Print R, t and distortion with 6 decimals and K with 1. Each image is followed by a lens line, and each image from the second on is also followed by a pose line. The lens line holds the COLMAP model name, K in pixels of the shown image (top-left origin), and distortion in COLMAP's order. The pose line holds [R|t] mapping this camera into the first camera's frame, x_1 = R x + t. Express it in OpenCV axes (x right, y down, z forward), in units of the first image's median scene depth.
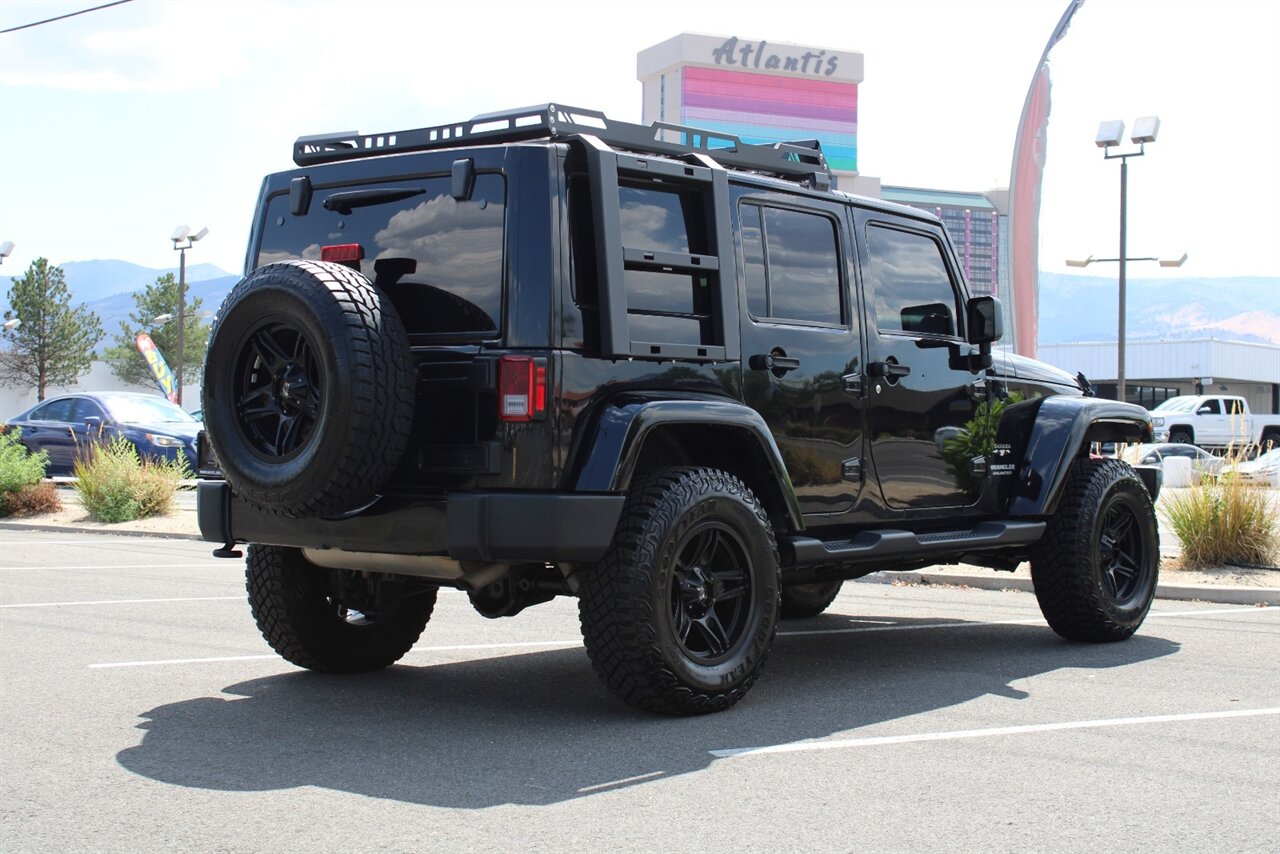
lens RADIAL K [[1968.8, 0, 632.8], [0, 1968.8, 422.3], [0, 0, 1]] dist [0.002422, 0.000000]
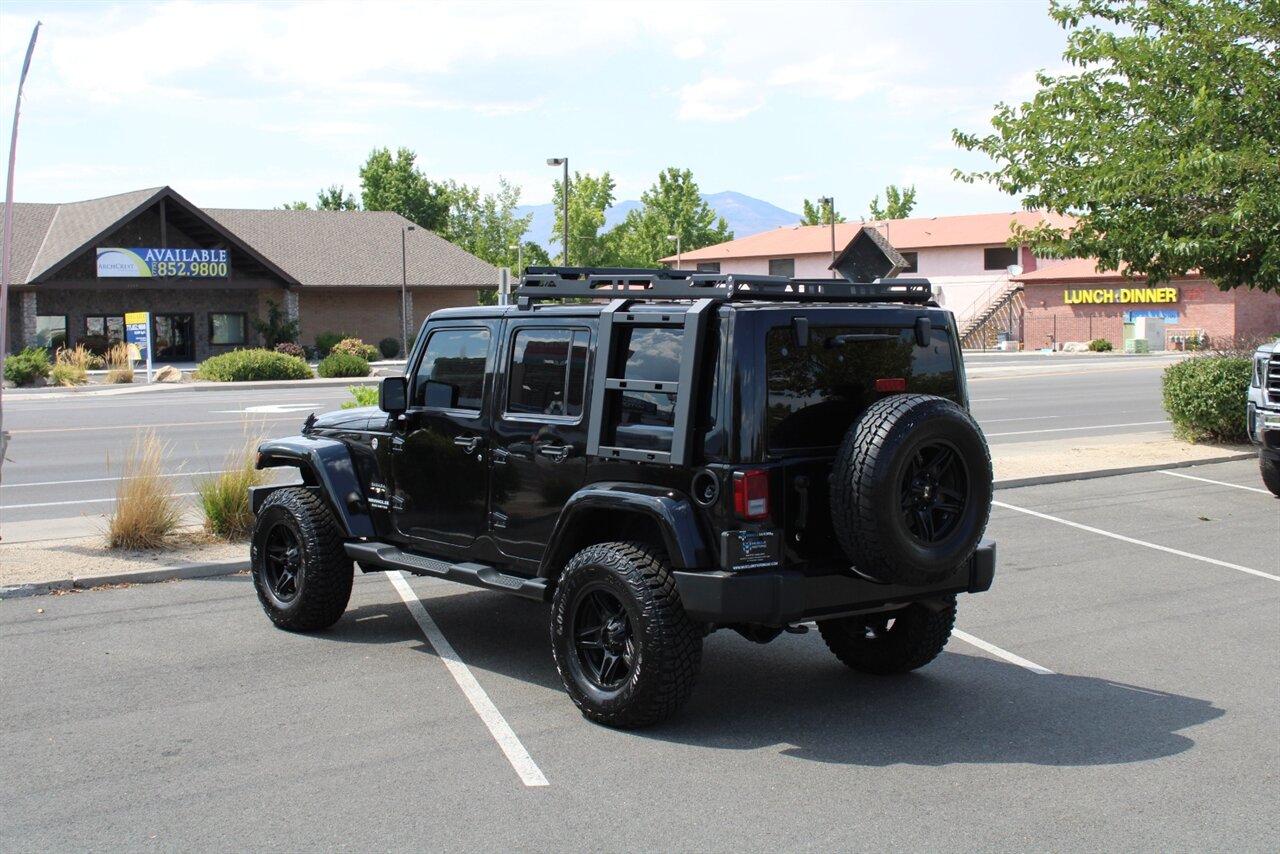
lens RADIAL K [[1777.5, 0, 657.0], [0, 1777.5, 421.7], [0, 0, 1]] dist [-0.028293, 0.000000]
pose [[0.169423, -0.069983, 0.983056, -1.297119], [-0.003359, 0.997429, 0.071585, -0.139795], [-0.985538, -0.015430, 0.168752, 0.907709]]
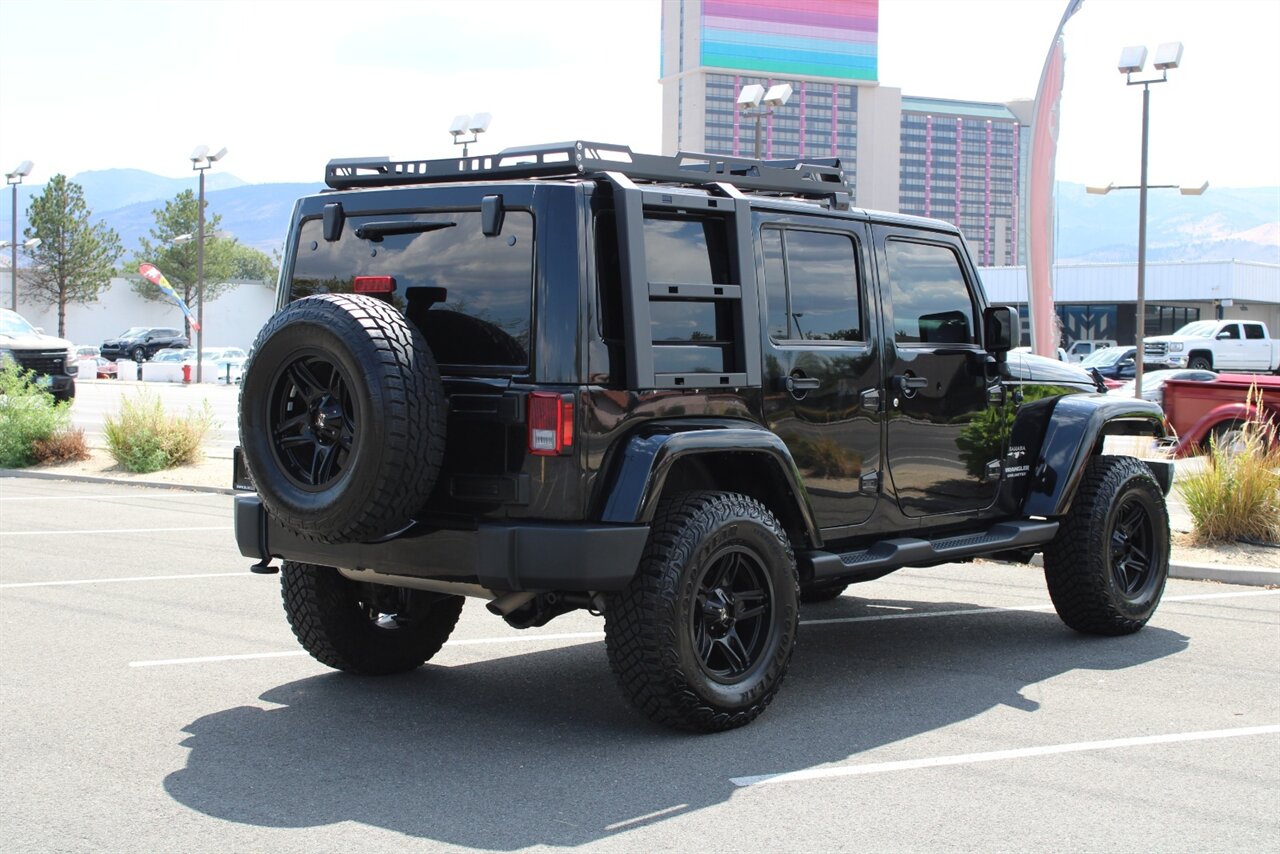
lens RADIAL K [[1970.2, 0, 630.9], [0, 1970.2, 423.1], [0, 0, 1]] dist [0.007138, 0.000000]
pose [[0.999948, 0.002352, -0.009929, -0.003277], [-0.001874, 0.998852, 0.047875, -0.060154], [0.010030, -0.047853, 0.998804, -0.028785]]
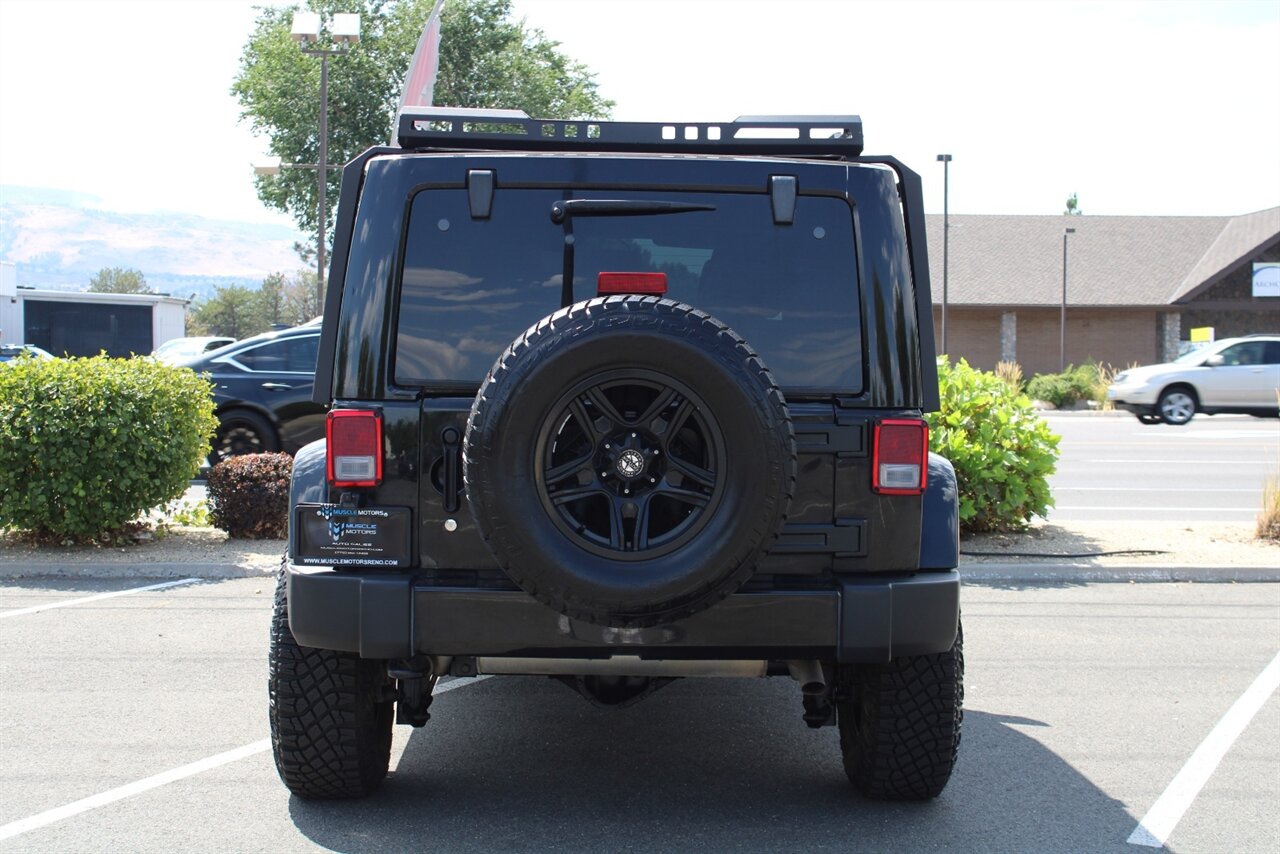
lens RADIAL K [[1968.8, 0, 612.4], [0, 1968.8, 422.7], [0, 0, 1]] dist [0.002422, 0.000000]
pose [[0.756705, -0.025377, 0.653264, -0.635929], [-0.011034, 0.998608, 0.051574, -0.067349], [-0.653663, -0.046234, 0.755372, 0.392618]]
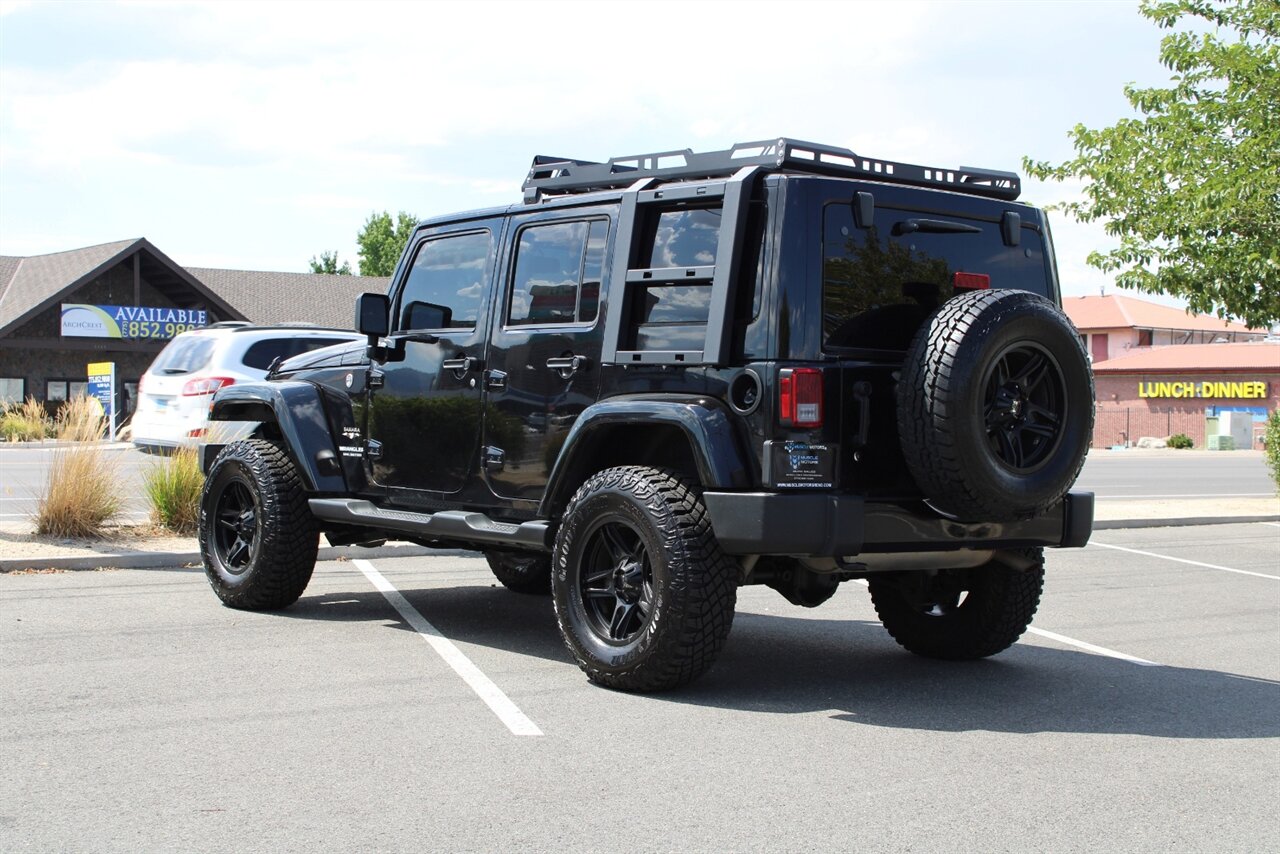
lens RADIAL K [[1968.8, 0, 651.9], [0, 1968.8, 426.4], [0, 0, 1]] dist [0.002422, 0.000000]
pose [[0.184441, -0.011139, 0.982780, -1.203503], [-0.029410, 0.999425, 0.016847, -0.017223], [-0.982403, -0.032011, 0.184008, 0.925363]]
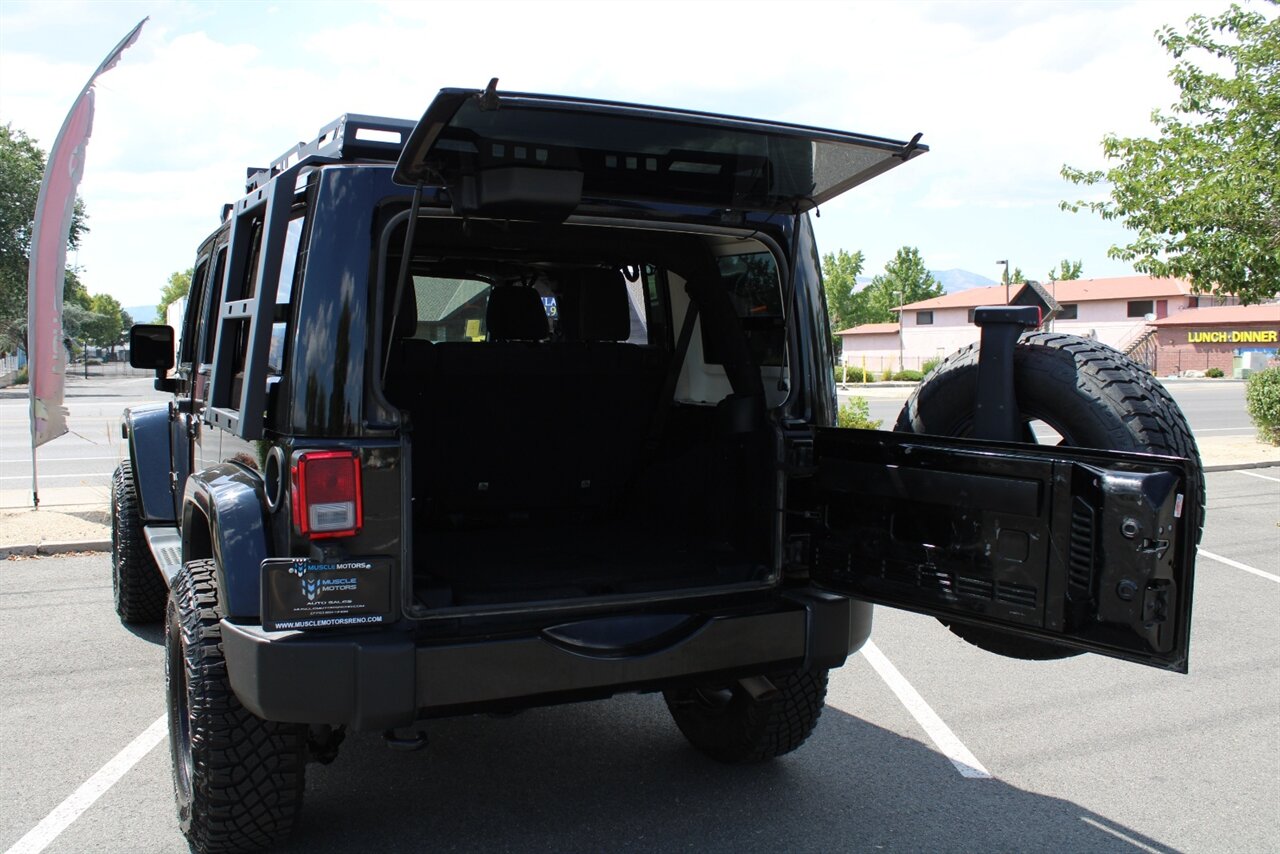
lens RADIAL K [[1188.8, 0, 643.6], [0, 1188.8, 427.7], [0, 0, 1]] dist [-0.088810, 0.000000]
pose [[0.378443, -0.067298, 0.923175, -0.541182], [-0.010009, 0.996998, 0.076783, -0.071074], [-0.925571, -0.038298, 0.376633, 0.784366]]
